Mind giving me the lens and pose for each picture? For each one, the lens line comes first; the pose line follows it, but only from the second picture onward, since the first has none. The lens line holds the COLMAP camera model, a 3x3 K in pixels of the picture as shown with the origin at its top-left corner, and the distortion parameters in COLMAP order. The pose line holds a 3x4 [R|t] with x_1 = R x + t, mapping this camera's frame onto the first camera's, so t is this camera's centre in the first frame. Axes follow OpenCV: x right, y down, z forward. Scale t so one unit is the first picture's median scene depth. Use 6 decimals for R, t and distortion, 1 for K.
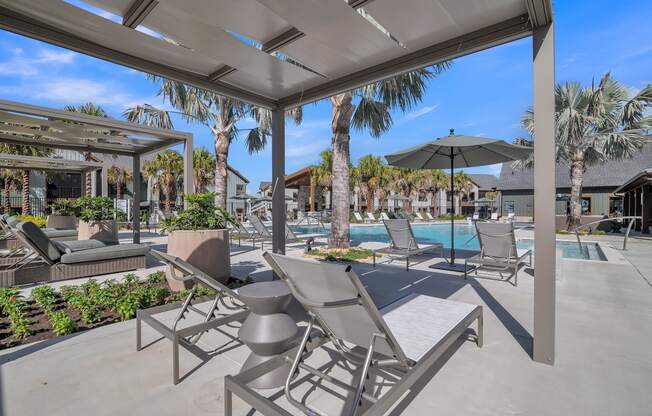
lens RADIAL K [[301.6, 0, 324.6], [0, 301.6, 208.7], [0, 0, 1]] dist [-0.018114, 0.001670]
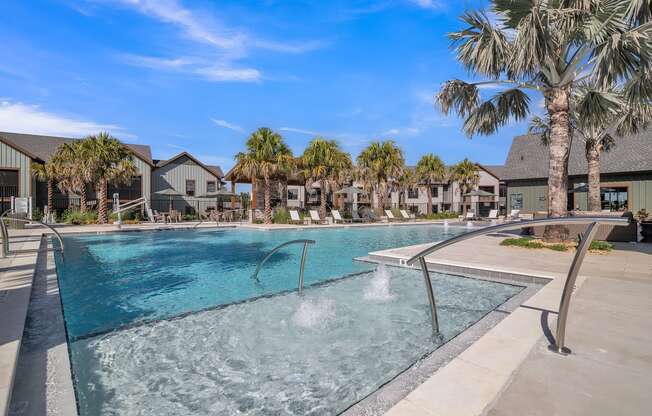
lens RADIAL K [[301.6, 0, 328.9], [0, 301.6, 206.8], [0, 0, 1]] dist [-0.018114, 0.001670]
pose [[0.994912, -0.008070, -0.100426, 0.202143], [0.008004, 0.999967, -0.001064, 0.003807], [0.100431, 0.000255, 0.994944, 0.174976]]
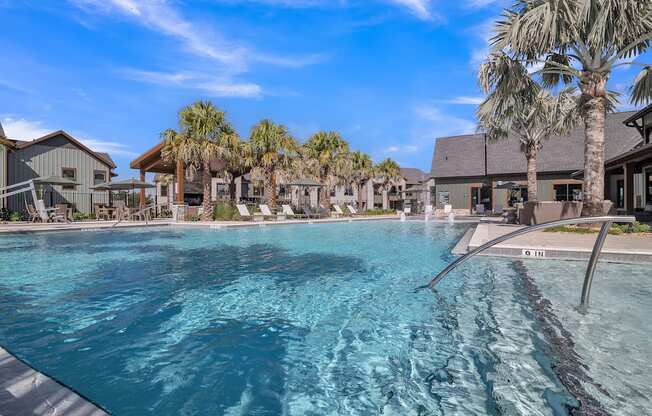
lens RADIAL K [[301.6, 0, 325.9], [0, 301.6, 210.5], [0, 0, 1]] dist [-0.018114, 0.001670]
pose [[0.974768, -0.011802, 0.222910, 0.102368], [0.009154, 0.999875, 0.012909, 0.014072], [-0.223034, -0.010543, 0.974754, 0.241675]]
